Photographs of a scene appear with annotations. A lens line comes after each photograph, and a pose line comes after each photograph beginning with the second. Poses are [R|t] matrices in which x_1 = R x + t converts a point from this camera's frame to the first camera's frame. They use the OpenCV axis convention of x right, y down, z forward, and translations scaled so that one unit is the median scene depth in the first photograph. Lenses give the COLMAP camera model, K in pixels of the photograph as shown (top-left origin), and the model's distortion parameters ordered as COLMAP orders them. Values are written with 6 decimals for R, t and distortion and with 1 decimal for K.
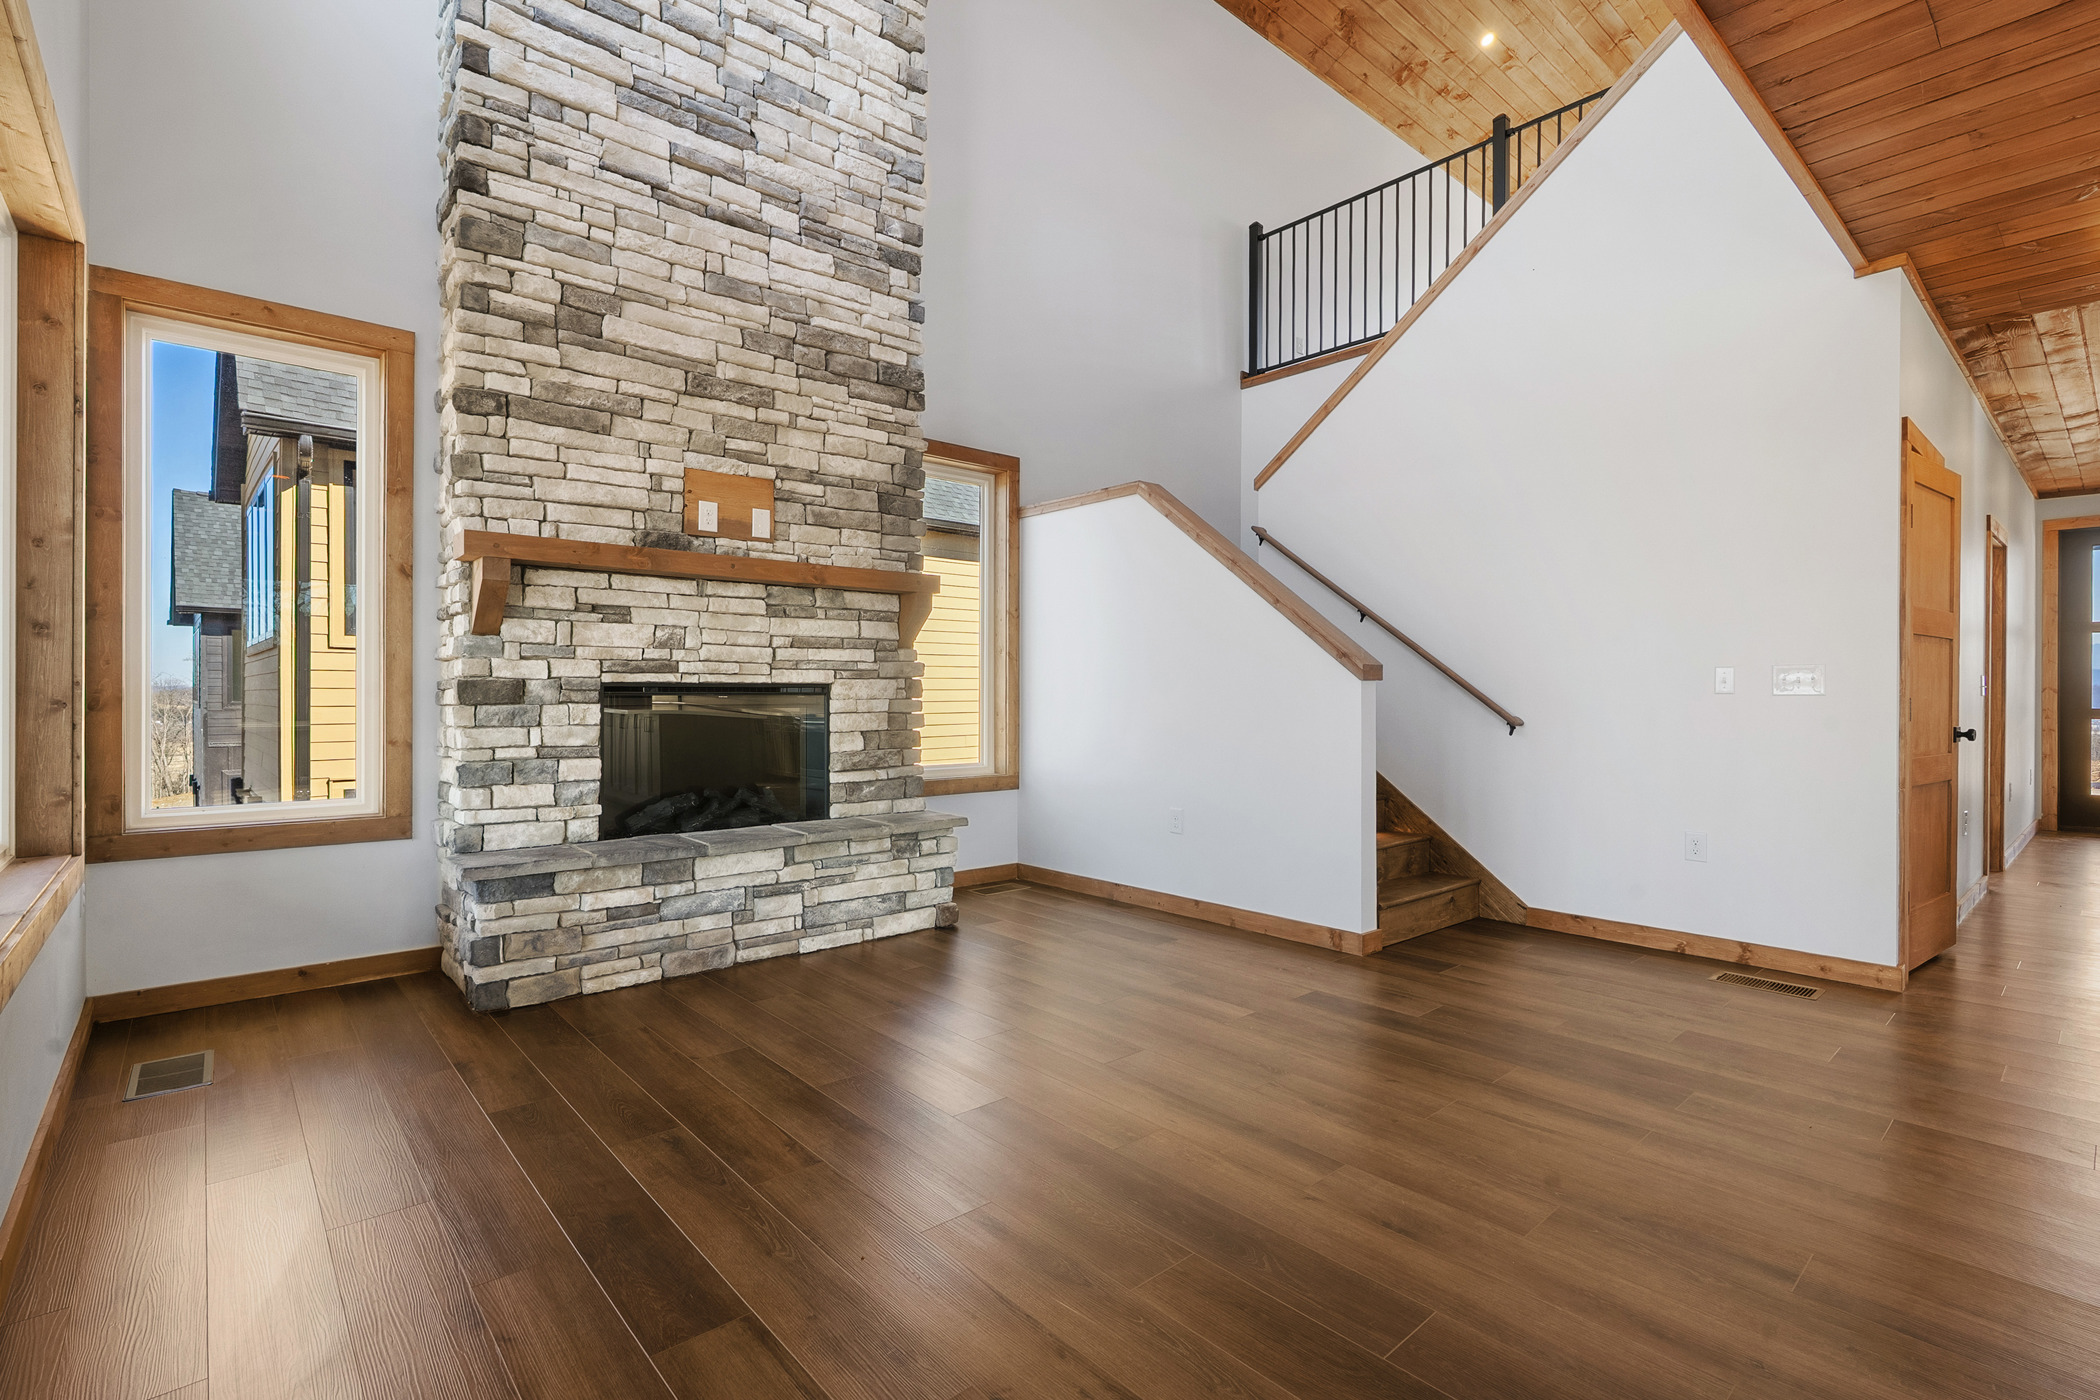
lens RADIAL K [[953.5, 0, 1044.3], [0, 953.5, 696.2], [0, 0, 1]] dist [-0.003177, -0.000834]
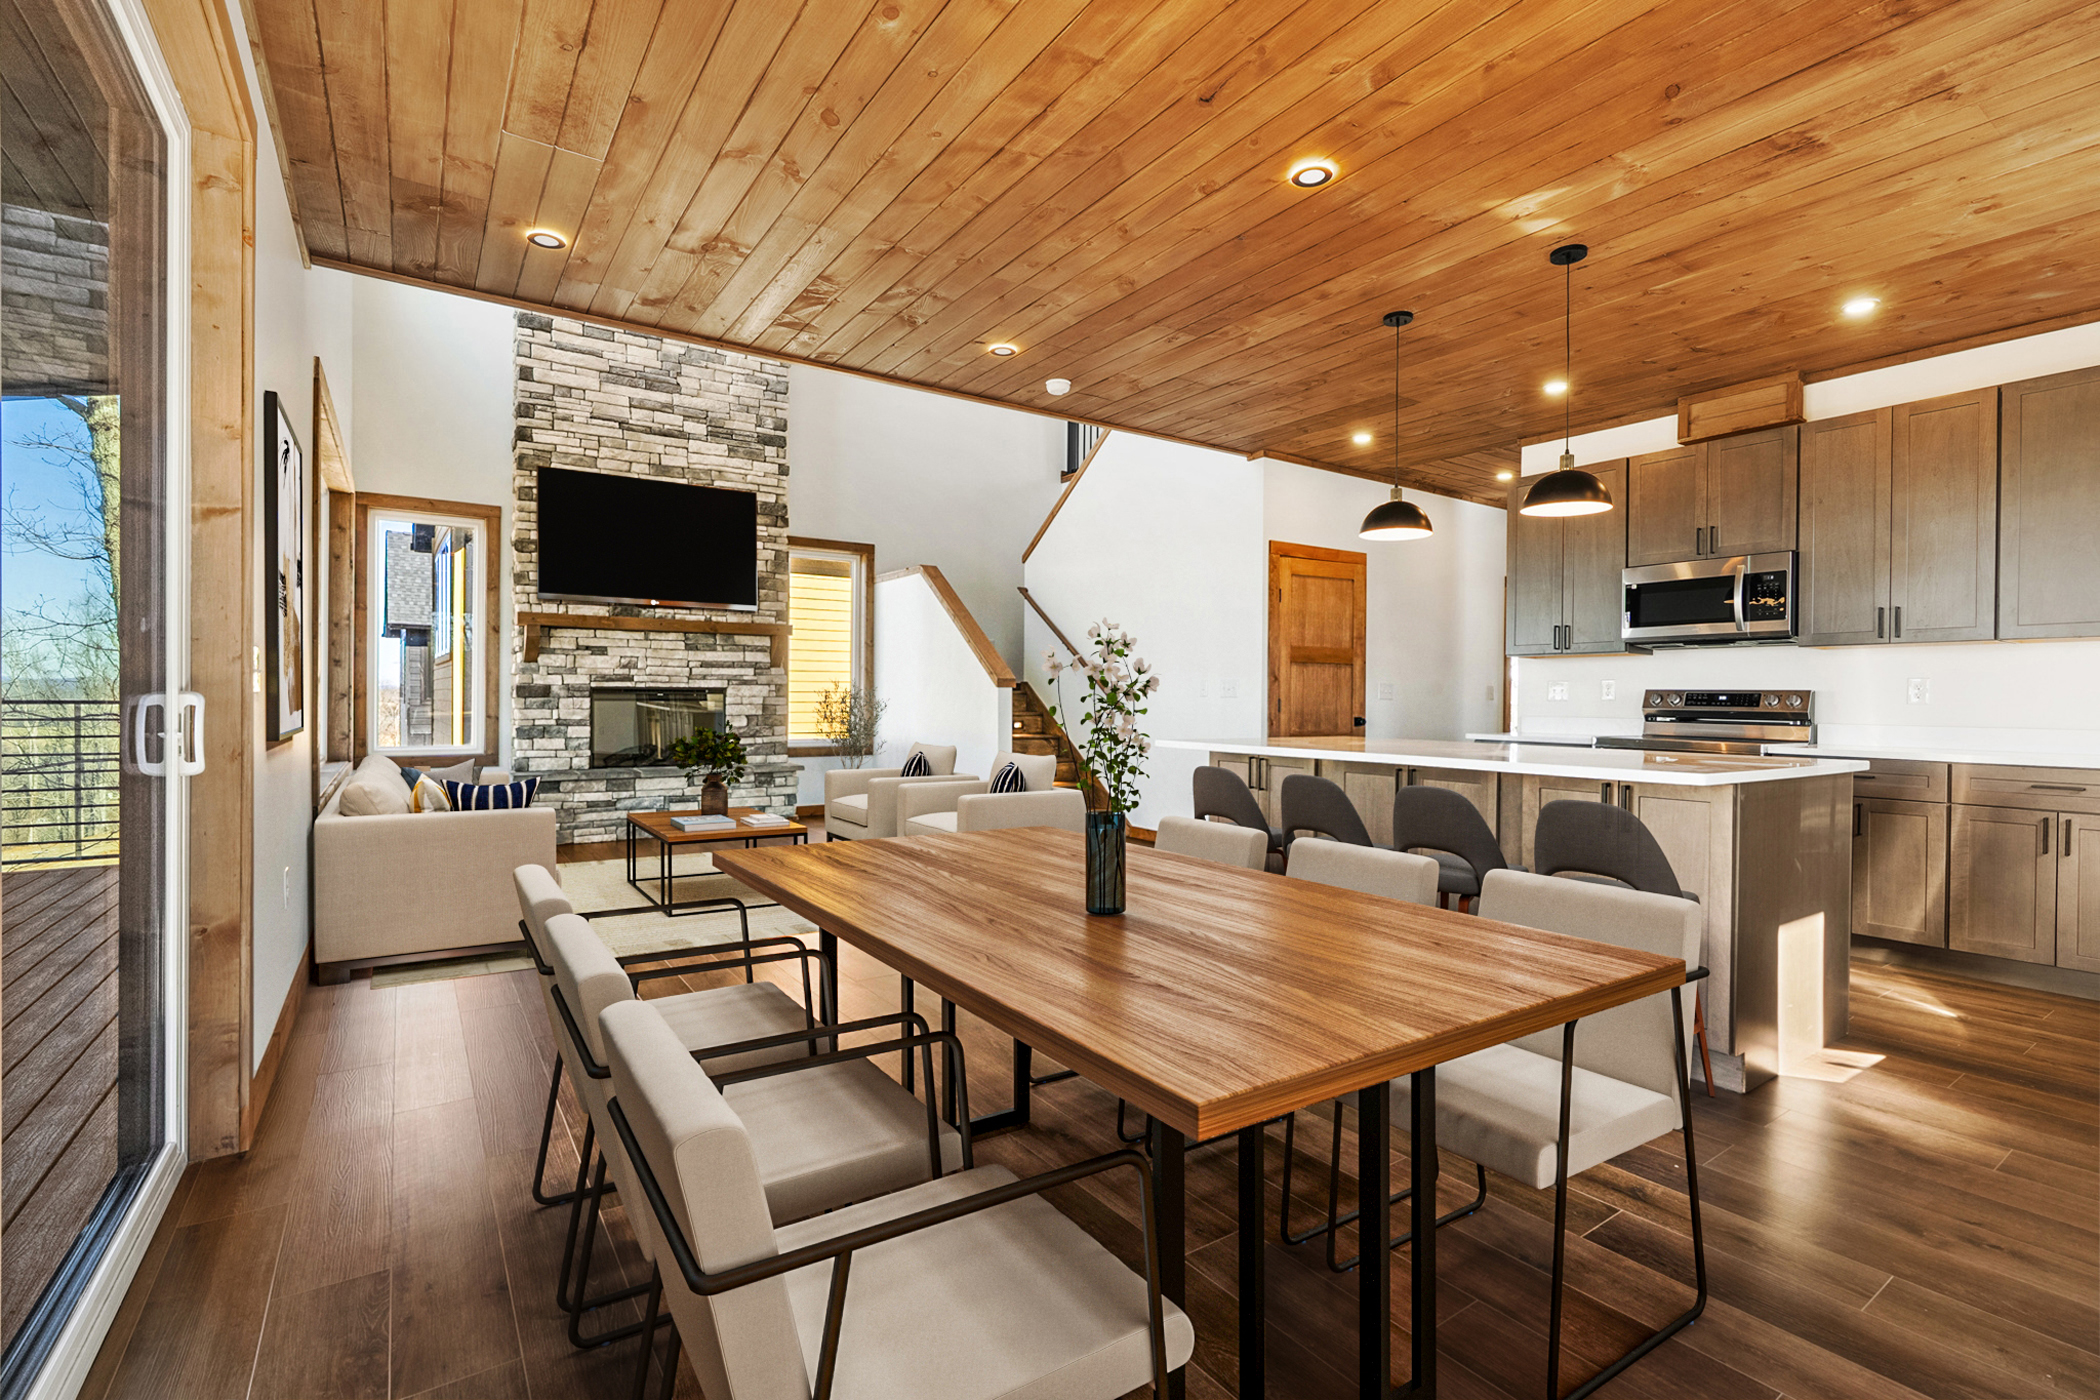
lens RADIAL K [[953.5, 0, 1056.1], [0, 953.5, 702.4], [0, 0, 1]] dist [-0.003177, -0.000834]
pose [[0.991849, 0.007614, -0.127188, 0.690181], [-0.007100, 0.999965, 0.004494, 0.002014], [0.127218, -0.003555, 0.991868, -0.762052]]
